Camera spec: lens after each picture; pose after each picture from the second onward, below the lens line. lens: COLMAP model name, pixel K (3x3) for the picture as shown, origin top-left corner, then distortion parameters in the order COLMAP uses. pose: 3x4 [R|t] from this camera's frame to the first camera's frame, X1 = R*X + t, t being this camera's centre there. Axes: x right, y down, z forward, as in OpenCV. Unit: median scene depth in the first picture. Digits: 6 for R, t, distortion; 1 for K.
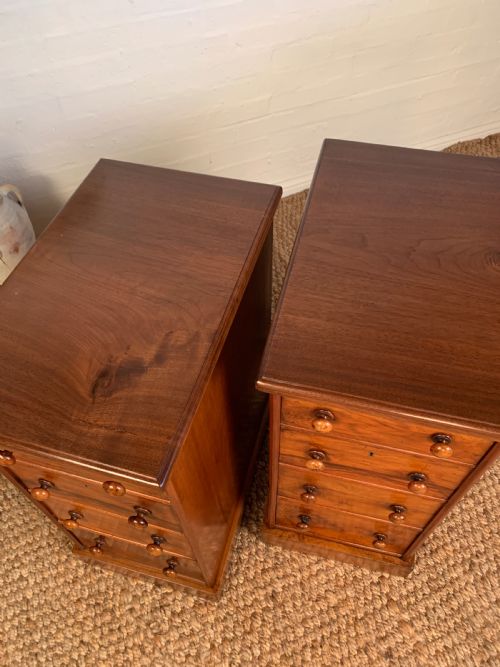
lens RADIAL K [[507.6, 0, 254.0], [0, 507.6, 333.7], [0, 0, 1]] dist [0.047704, -0.062301]
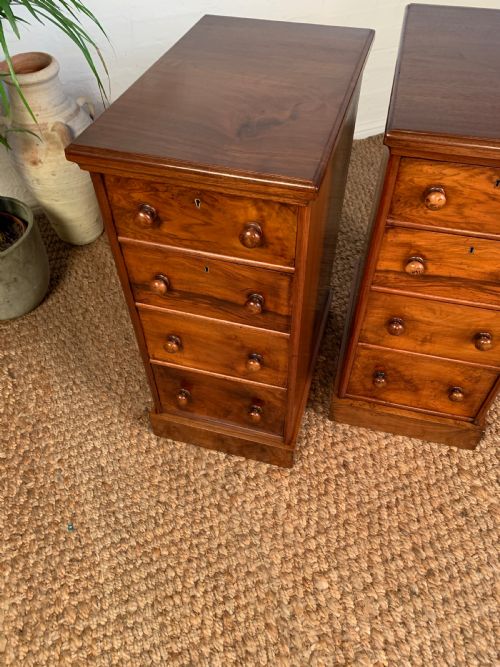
lens RADIAL K [[511.1, 0, 249.0], [0, 511.1, 330.8], [0, 0, 1]] dist [0.000317, -0.003707]
pose [[0.999938, 0.010844, -0.002644, -0.155345], [-0.011019, 0.996813, -0.079009, 0.336087], [0.001779, 0.079033, 0.996870, -0.030788]]
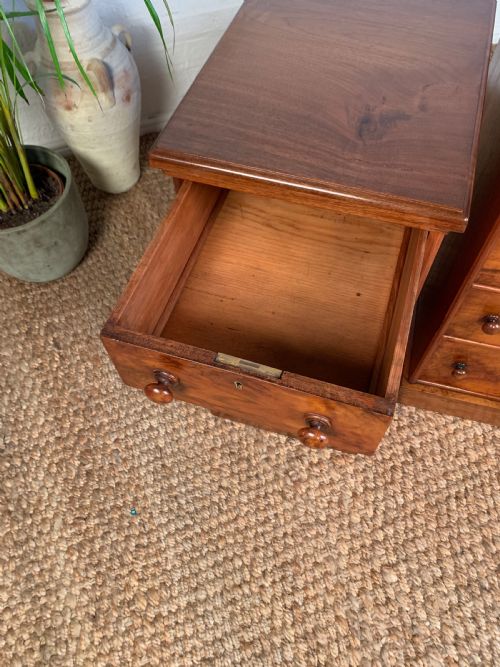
lens RADIAL K [[511.1, 0, 249.0], [0, 511.1, 330.8], [0, 0, 1]] dist [0.000317, -0.003707]
pose [[0.999513, 0.024653, -0.019150, -0.264129], [-0.022761, 0.995367, 0.093419, 0.203727], [0.021364, -0.092938, 0.995443, 0.045031]]
